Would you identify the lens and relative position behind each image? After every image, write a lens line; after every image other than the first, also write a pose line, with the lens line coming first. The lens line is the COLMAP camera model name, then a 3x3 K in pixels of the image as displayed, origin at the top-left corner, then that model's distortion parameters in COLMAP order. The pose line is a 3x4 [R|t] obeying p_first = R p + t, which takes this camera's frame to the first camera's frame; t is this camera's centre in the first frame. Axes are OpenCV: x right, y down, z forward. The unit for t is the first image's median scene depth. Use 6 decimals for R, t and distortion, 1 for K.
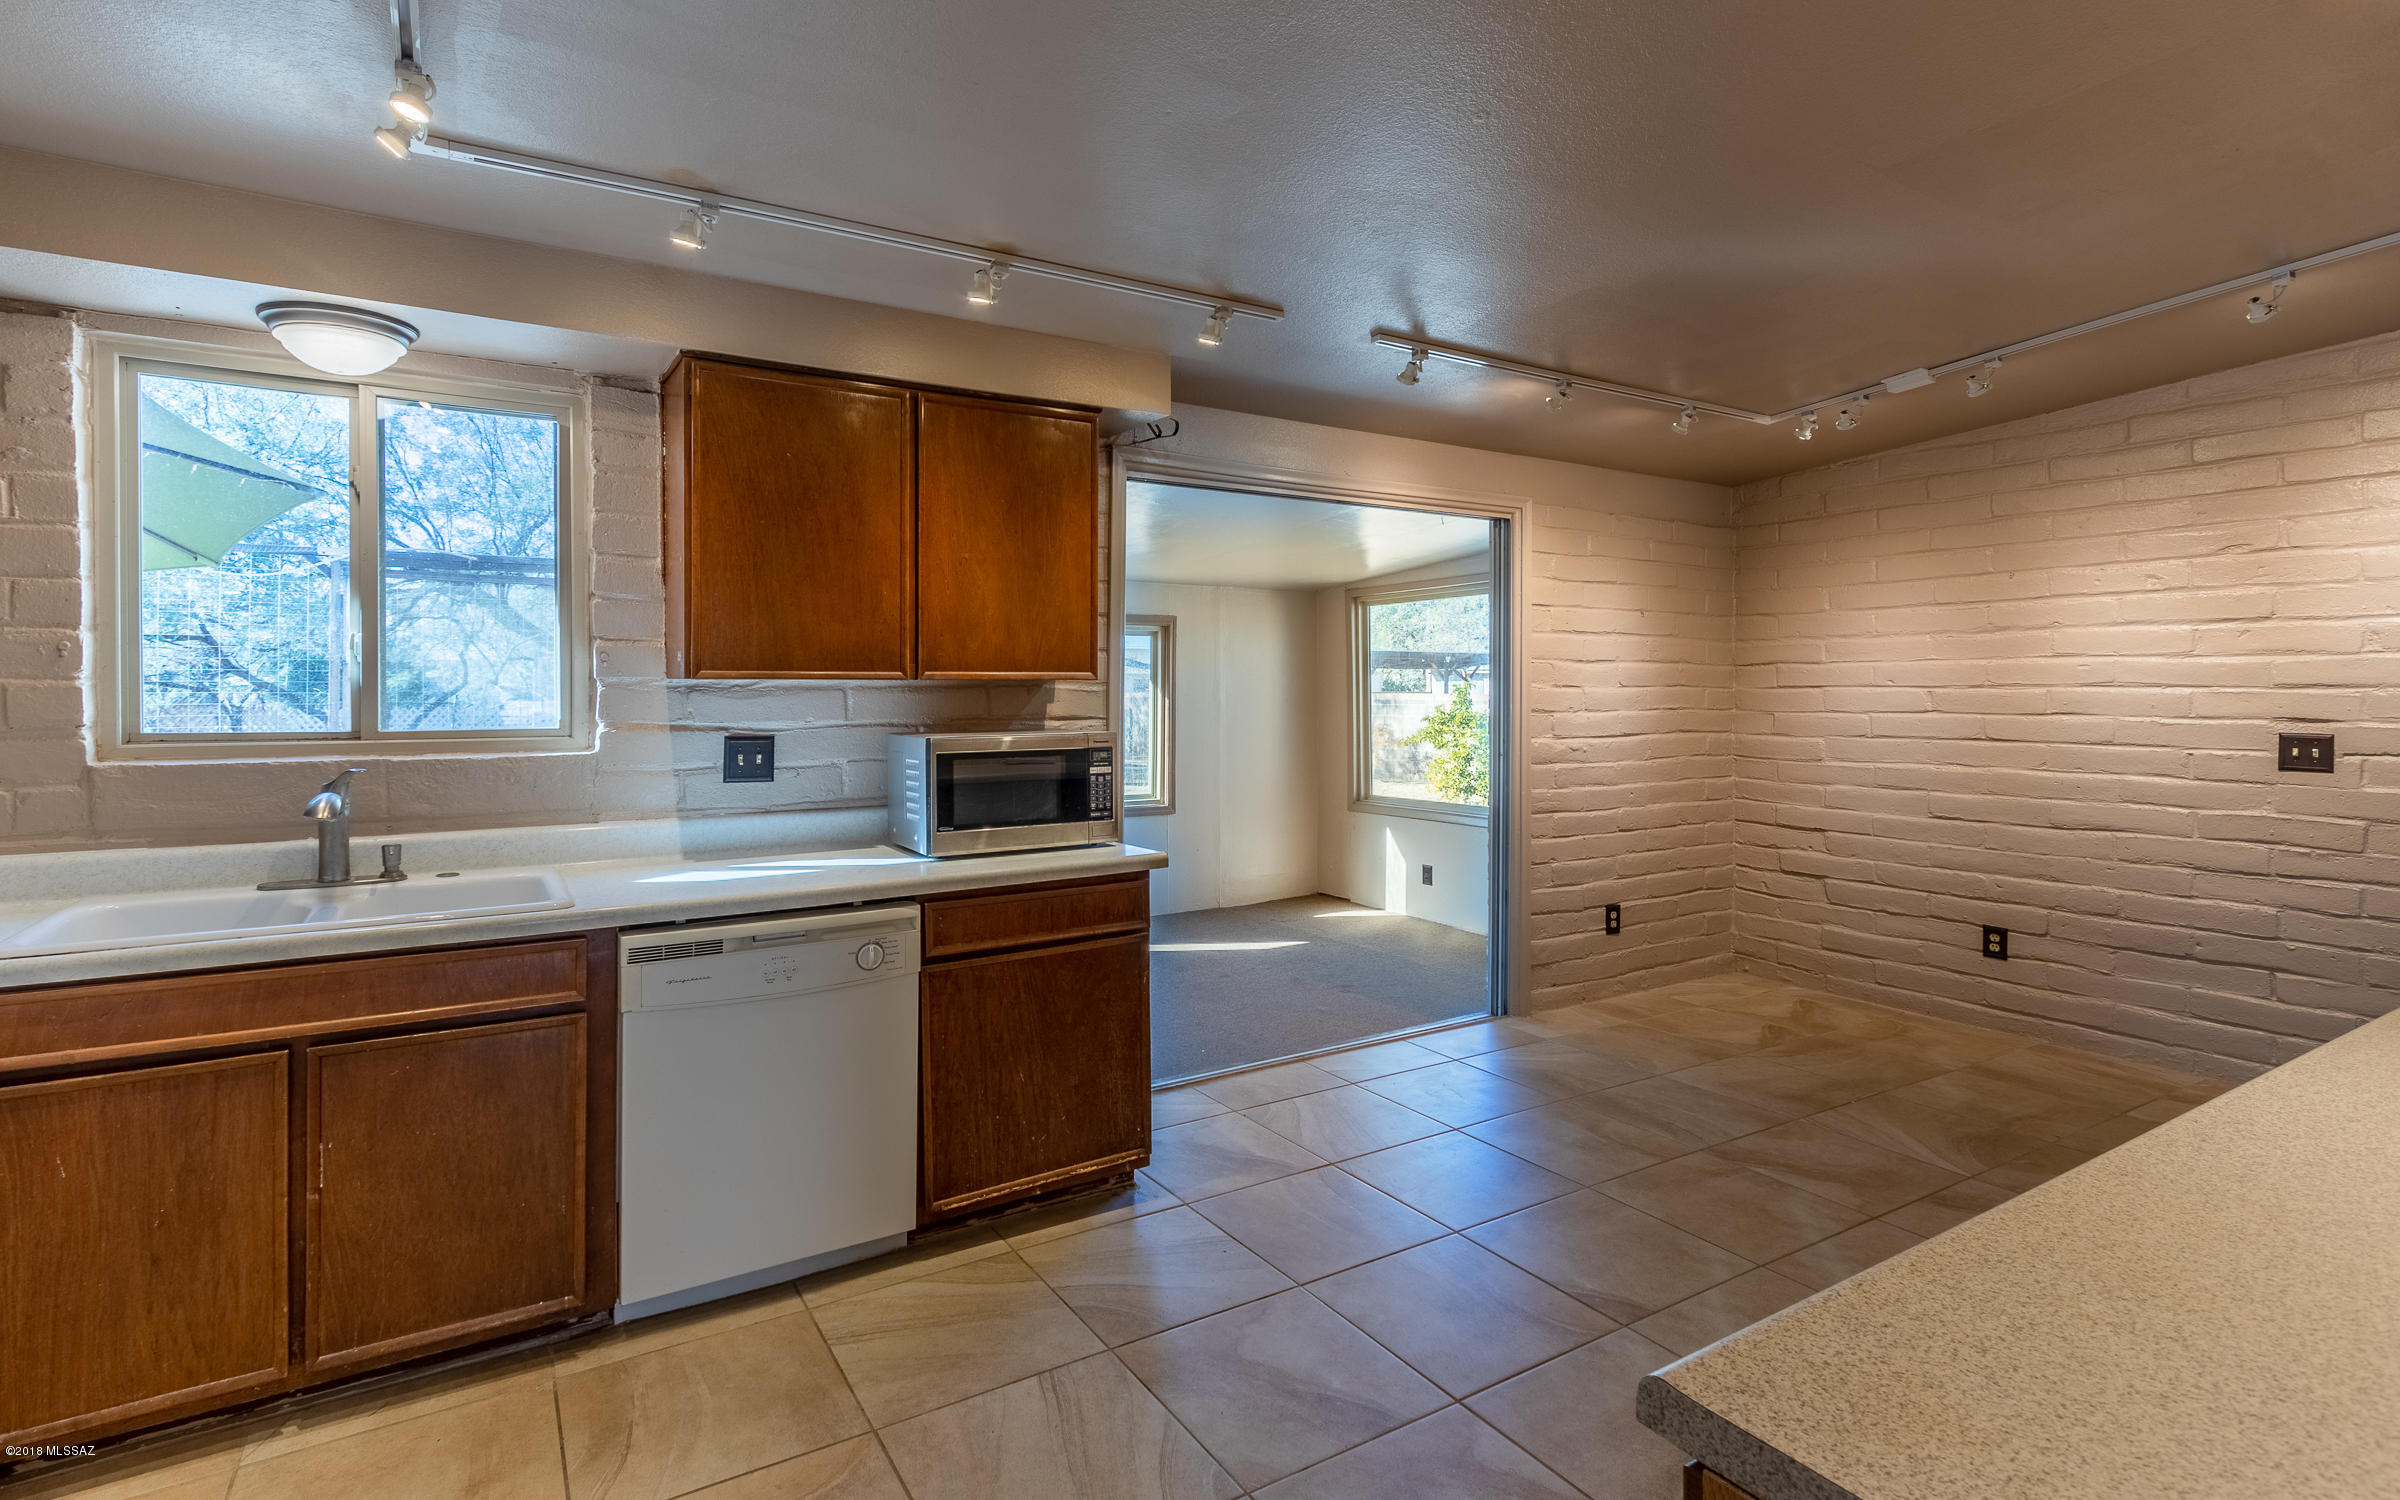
lens RADIAL K [[1121.9, 0, 1115.7], [0, 1121.9, 703.7], [0, 0, 1]] dist [0.005147, -0.001564]
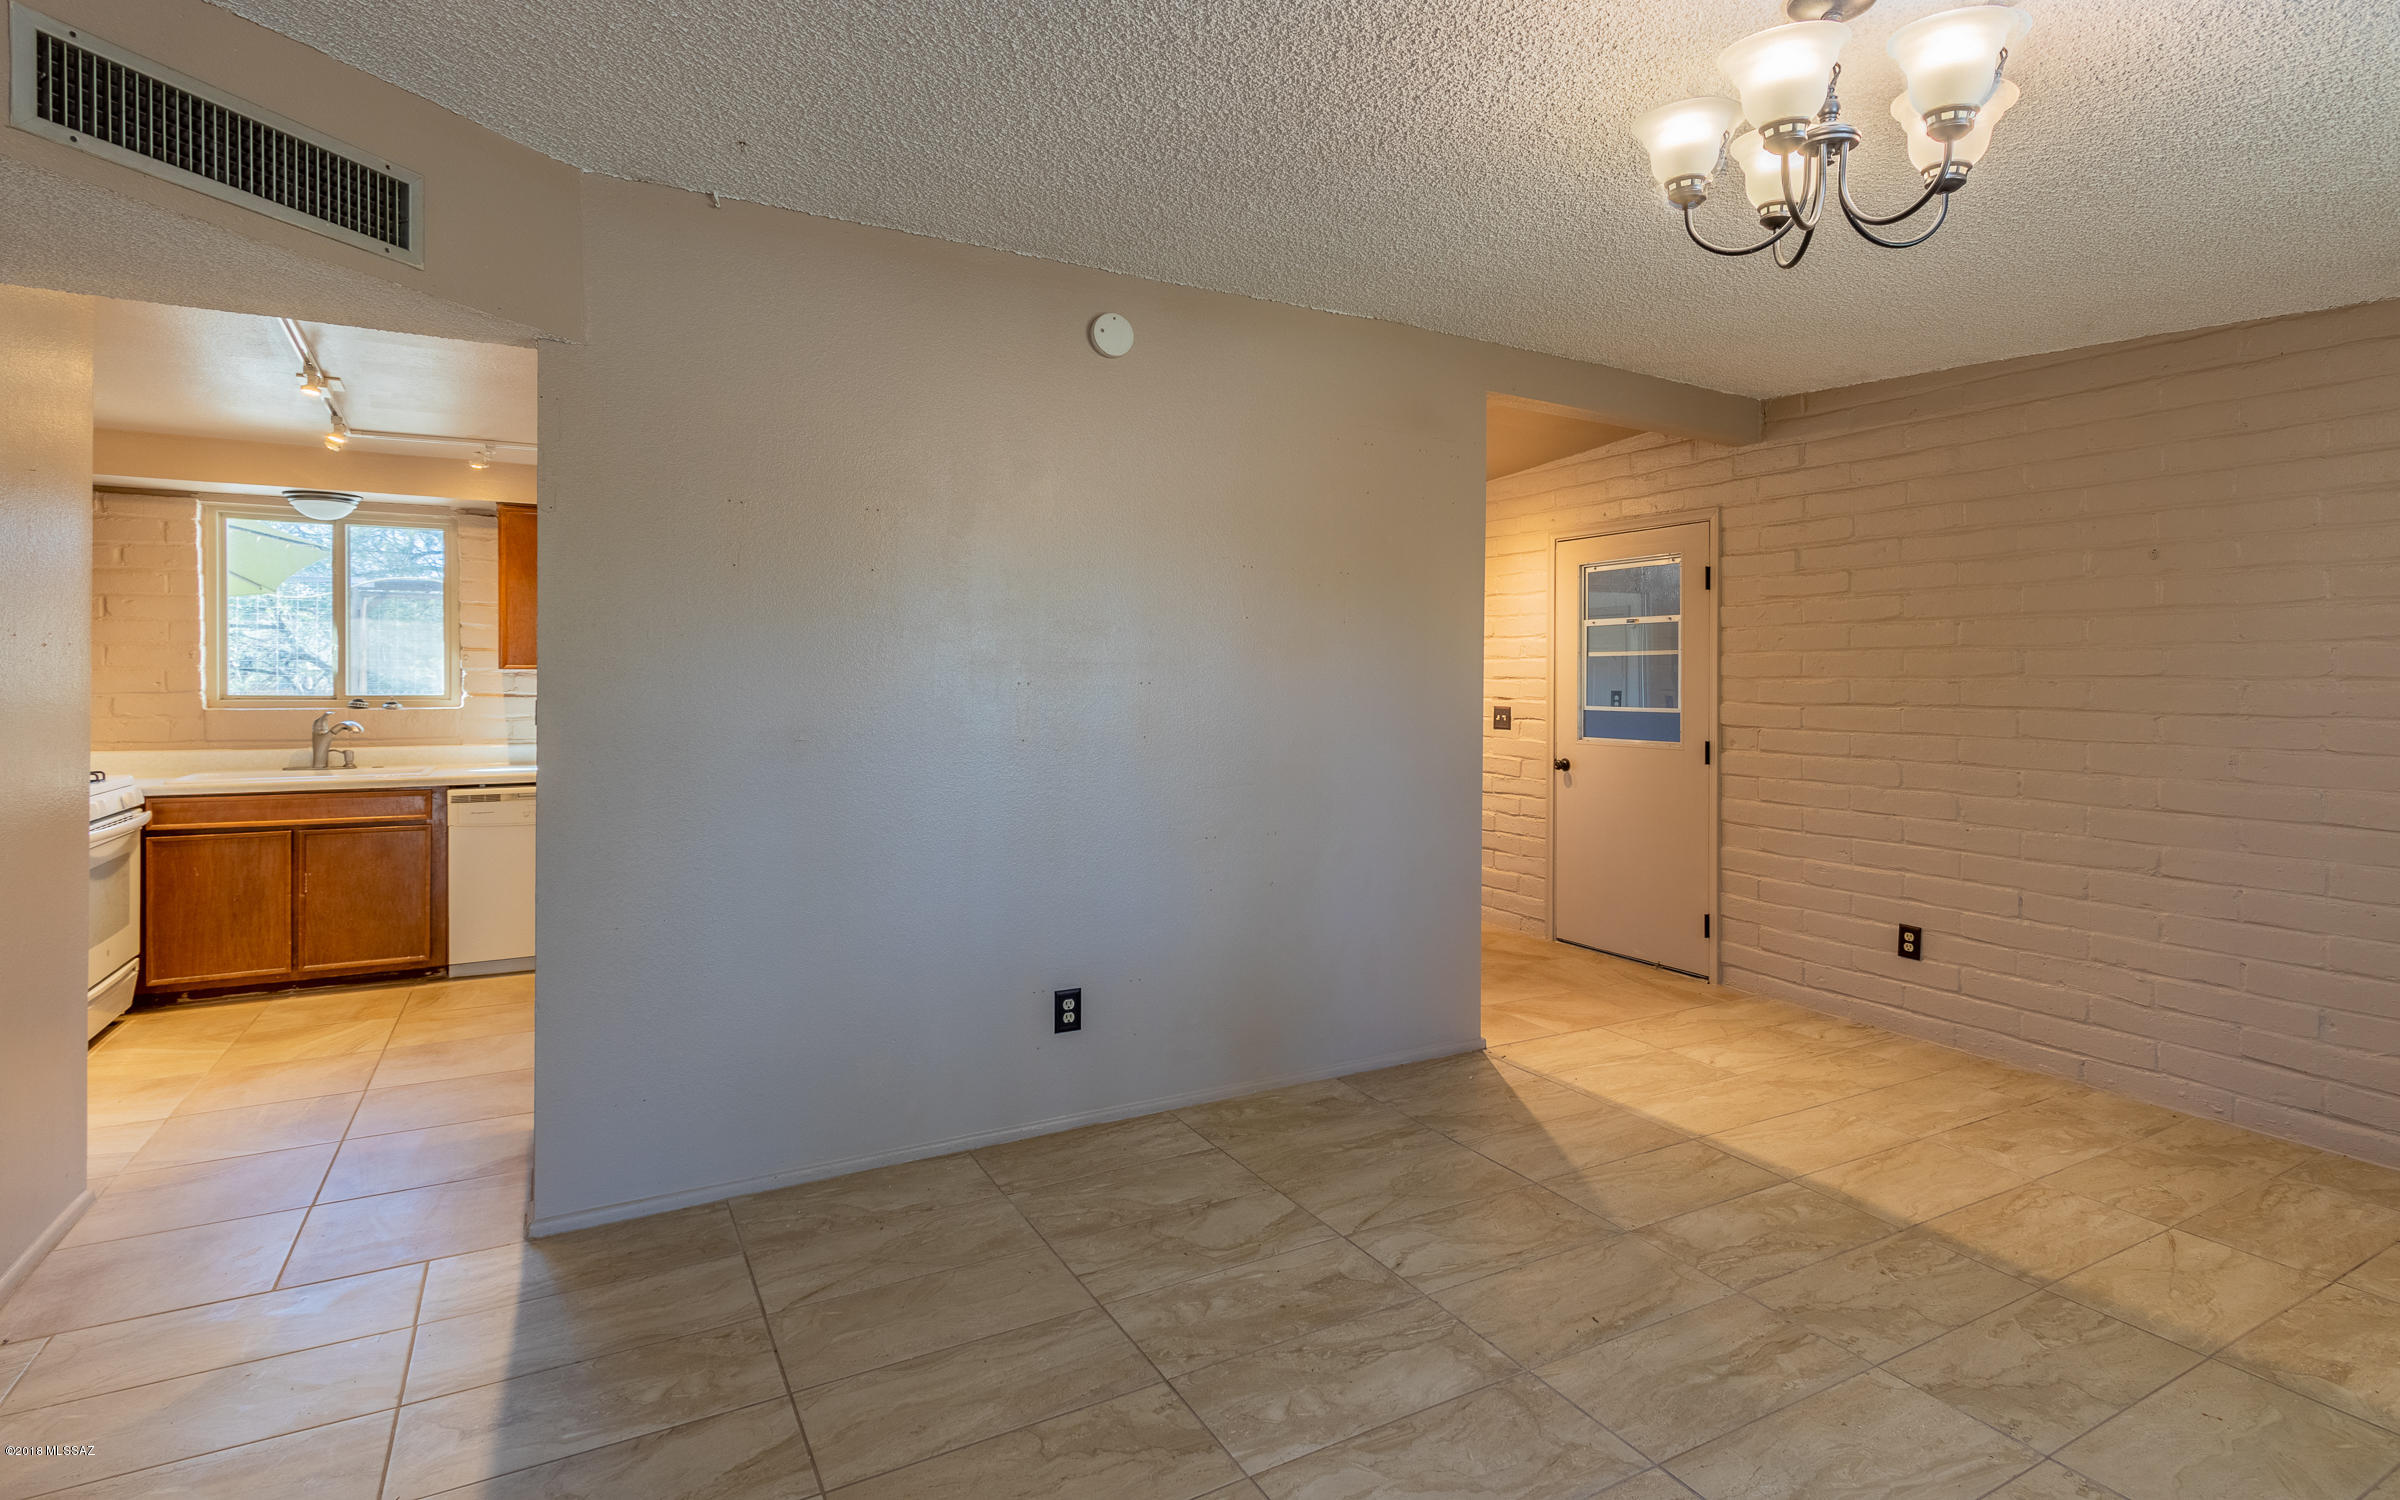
lens RADIAL K [[1121.9, 0, 1141.3], [0, 1121.9, 700.1], [0, 0, 1]] dist [0.005147, -0.001564]
pose [[0.999565, 0.005592, -0.028967, 0.938063], [-0.005400, 0.999963, 0.006682, 0.014943], [0.029003, -0.006523, 0.999558, -1.095489]]
